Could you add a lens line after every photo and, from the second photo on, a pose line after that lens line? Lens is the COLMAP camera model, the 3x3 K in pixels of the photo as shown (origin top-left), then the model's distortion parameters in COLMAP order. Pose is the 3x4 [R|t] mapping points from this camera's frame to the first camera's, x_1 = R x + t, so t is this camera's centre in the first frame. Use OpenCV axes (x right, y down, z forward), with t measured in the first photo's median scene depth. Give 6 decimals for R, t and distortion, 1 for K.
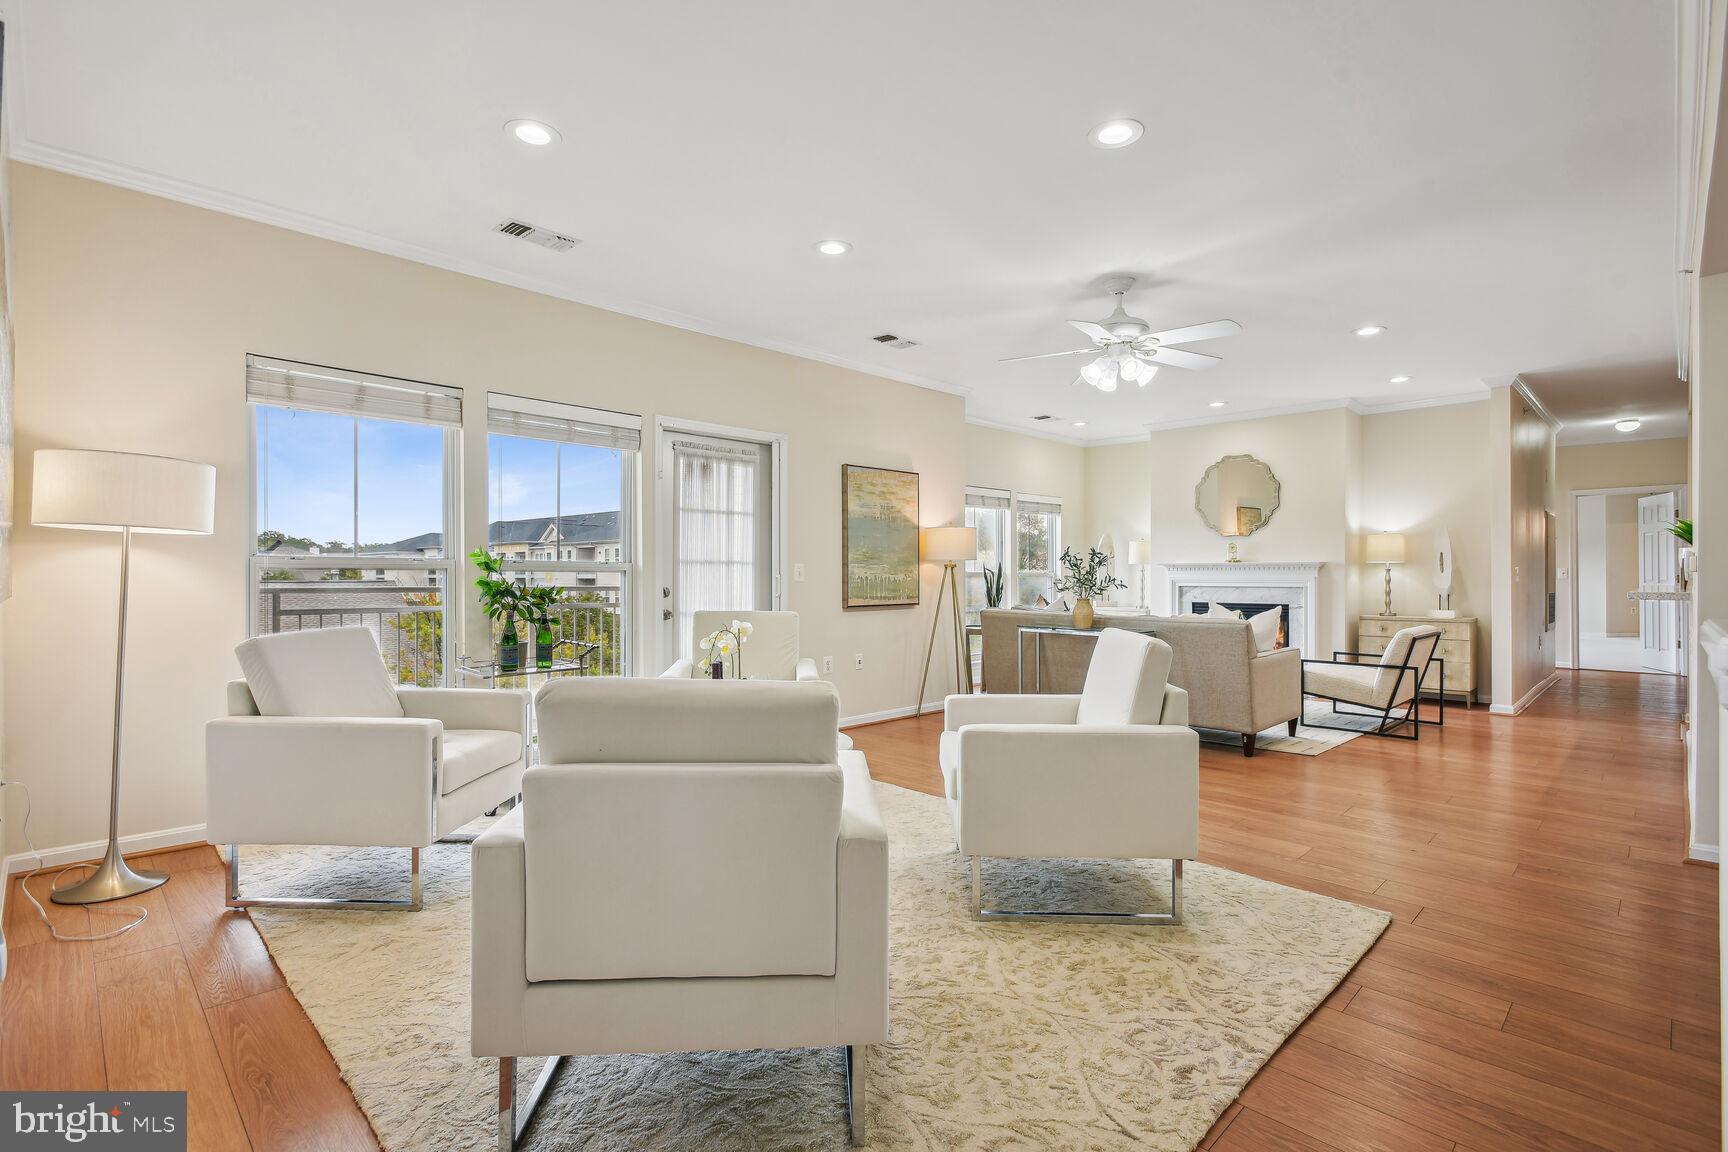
lens RADIAL K [[822.6, 0, 880.1], [0, 822.6, 576.5], [0, 0, 1]] dist [-0.002389, 0.001871]
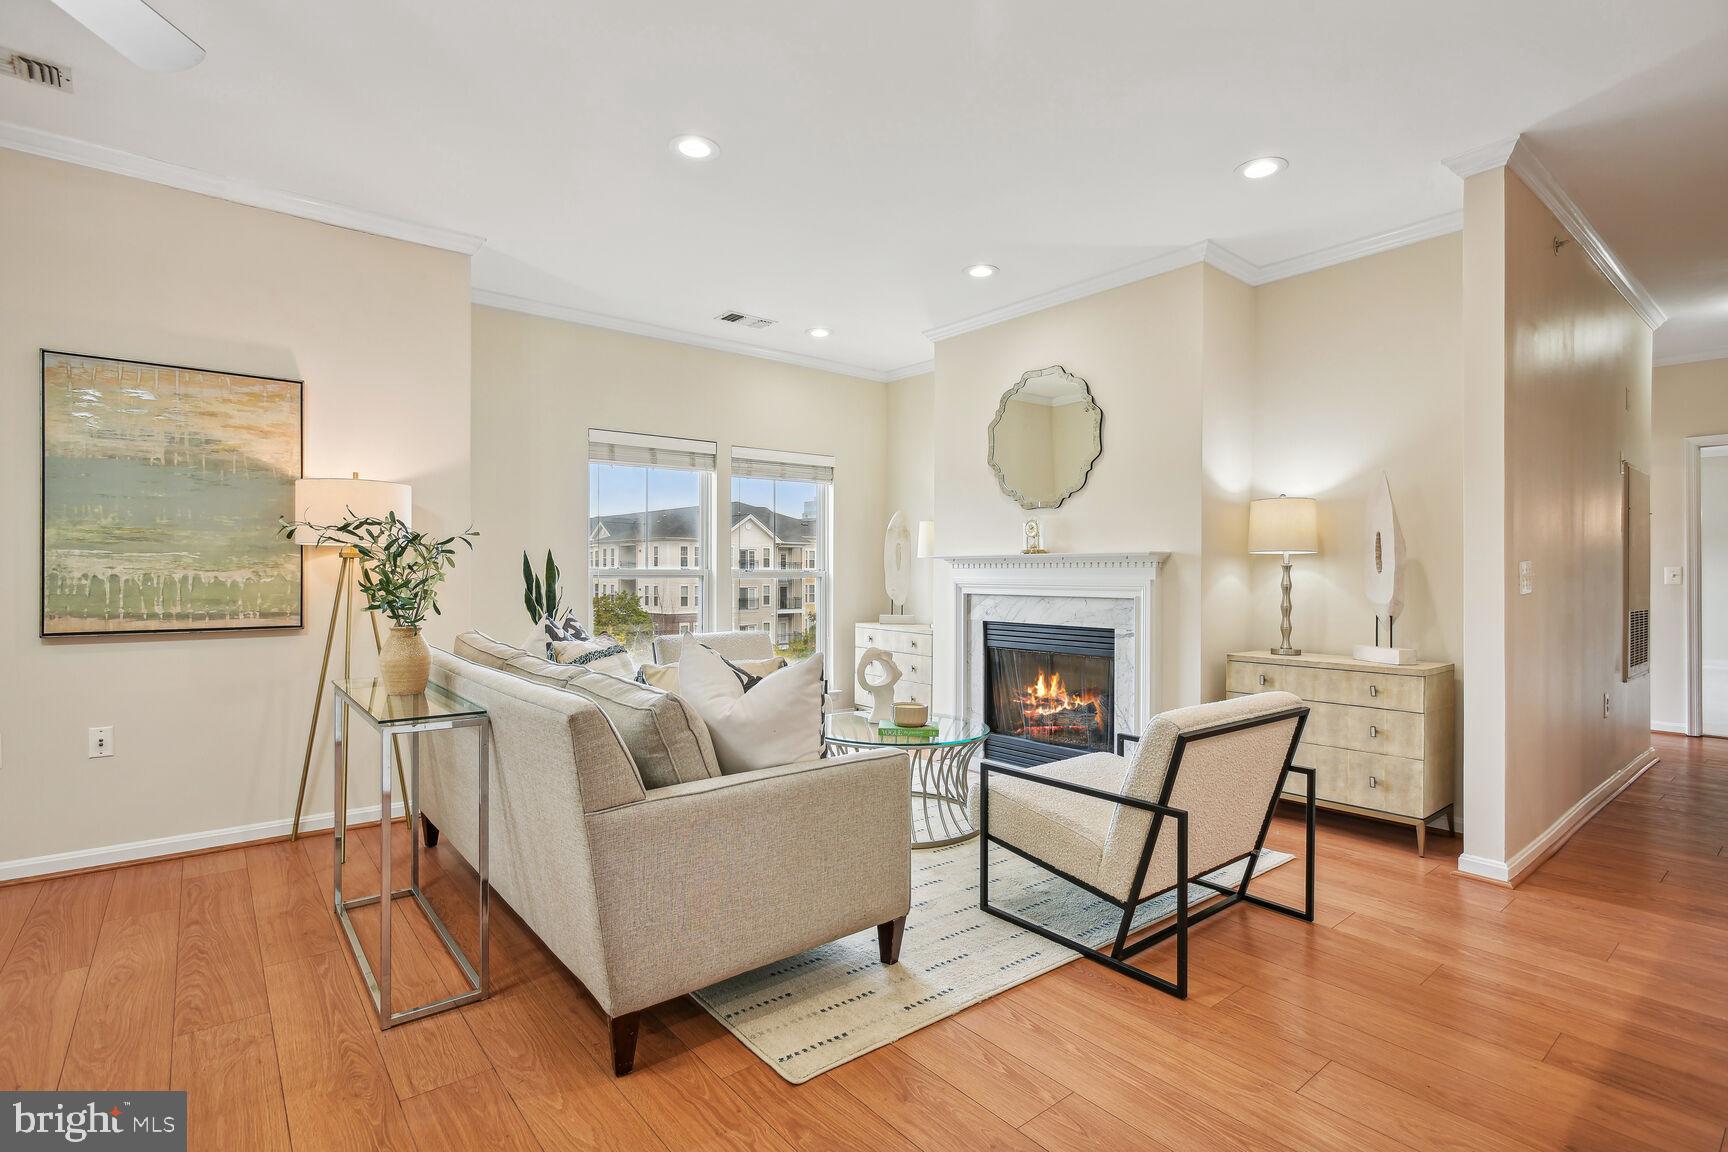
lens RADIAL K [[822.6, 0, 873.4], [0, 822.6, 575.7], [0, 0, 1]] dist [-0.002389, 0.001871]
pose [[0.994496, 0.004978, -0.104652, 0.512853], [-0.004989, 0.999988, 0.000155, -0.001716], [0.104652, 0.000368, 0.994509, 0.557902]]
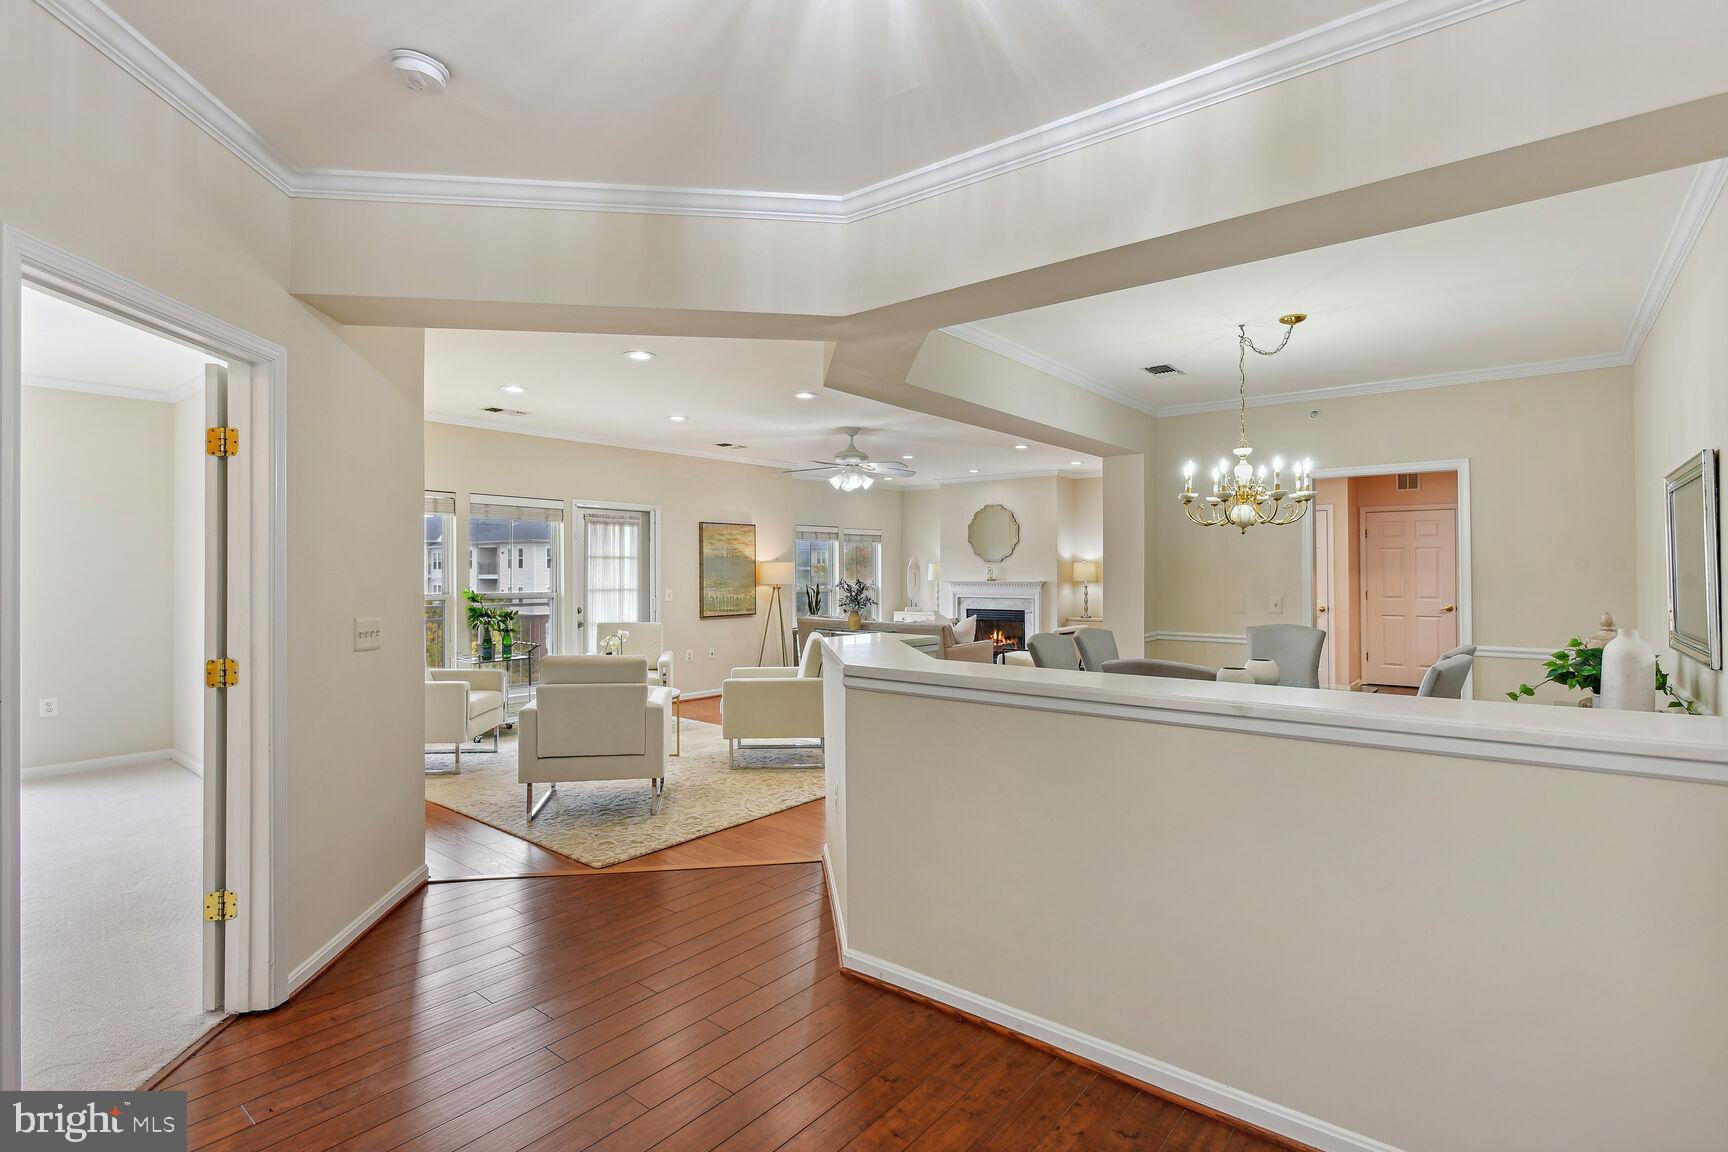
lens RADIAL K [[822.6, 0, 879.3], [0, 822.6, 563.3], [0, 0, 1]] dist [-0.002389, 0.001871]
pose [[0.994480, -0.002560, 0.104894, 0.123103], [0.003769, 0.999929, -0.011331, -0.042747], [-0.104857, 0.011664, 0.994419, -0.527010]]
